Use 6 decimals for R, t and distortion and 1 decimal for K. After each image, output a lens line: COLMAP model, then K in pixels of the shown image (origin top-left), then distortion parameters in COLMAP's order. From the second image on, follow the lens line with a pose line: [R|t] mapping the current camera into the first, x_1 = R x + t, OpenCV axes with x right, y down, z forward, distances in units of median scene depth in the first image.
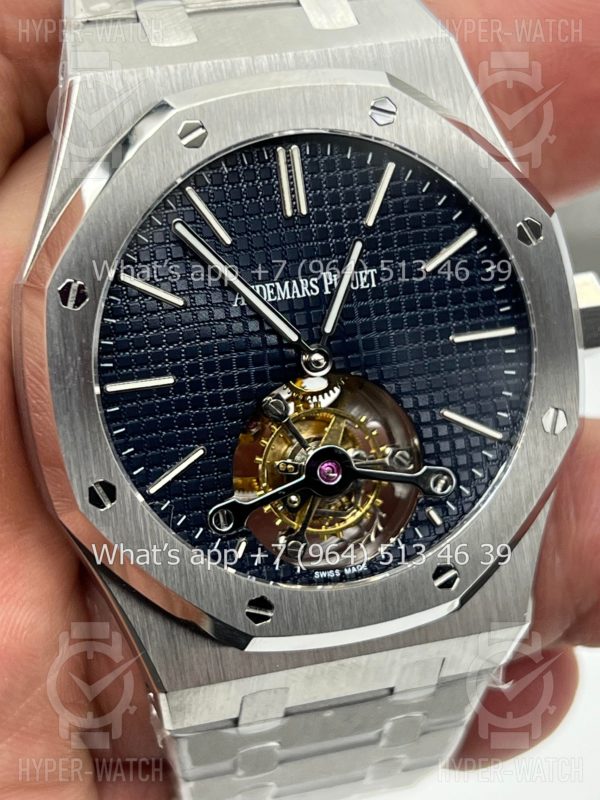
lens RADIAL K [[1824.0, 0, 300.0], [0, 1824.0, 400.0], [0, 0, 1]] dist [0.156585, -0.141048]
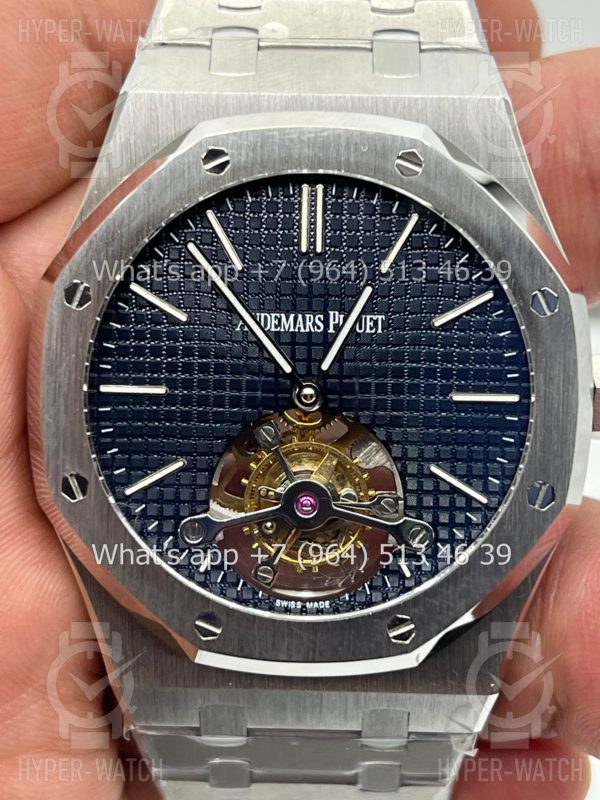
lens RADIAL K [[1824.0, 0, 300.0], [0, 1824.0, 400.0], [0, 0, 1]] dist [0.156585, -0.141048]
pose [[0.952402, 0.160904, -0.258922, 0.266876], [-0.165496, 0.986202, 0.004111, -0.022159], [0.256011, 0.038935, 0.965889, 0.013169]]
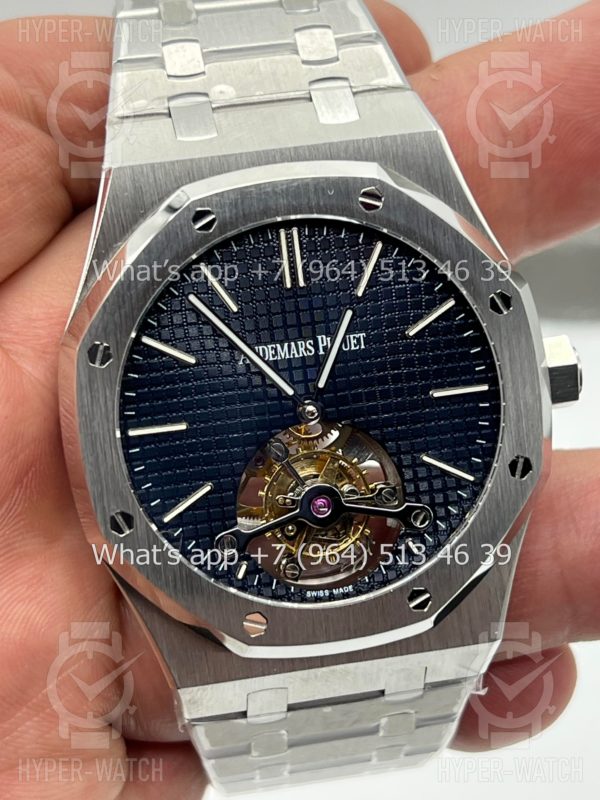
lens RADIAL K [[1824.0, 0, 300.0], [0, 1824.0, 400.0], [0, 0, 1]] dist [0.156585, -0.141048]
pose [[0.992608, 0.024580, -0.118853, 0.139730], [-0.020963, 0.999281, 0.031585, -0.065072], [0.119544, -0.028860, 0.992409, -0.157449]]
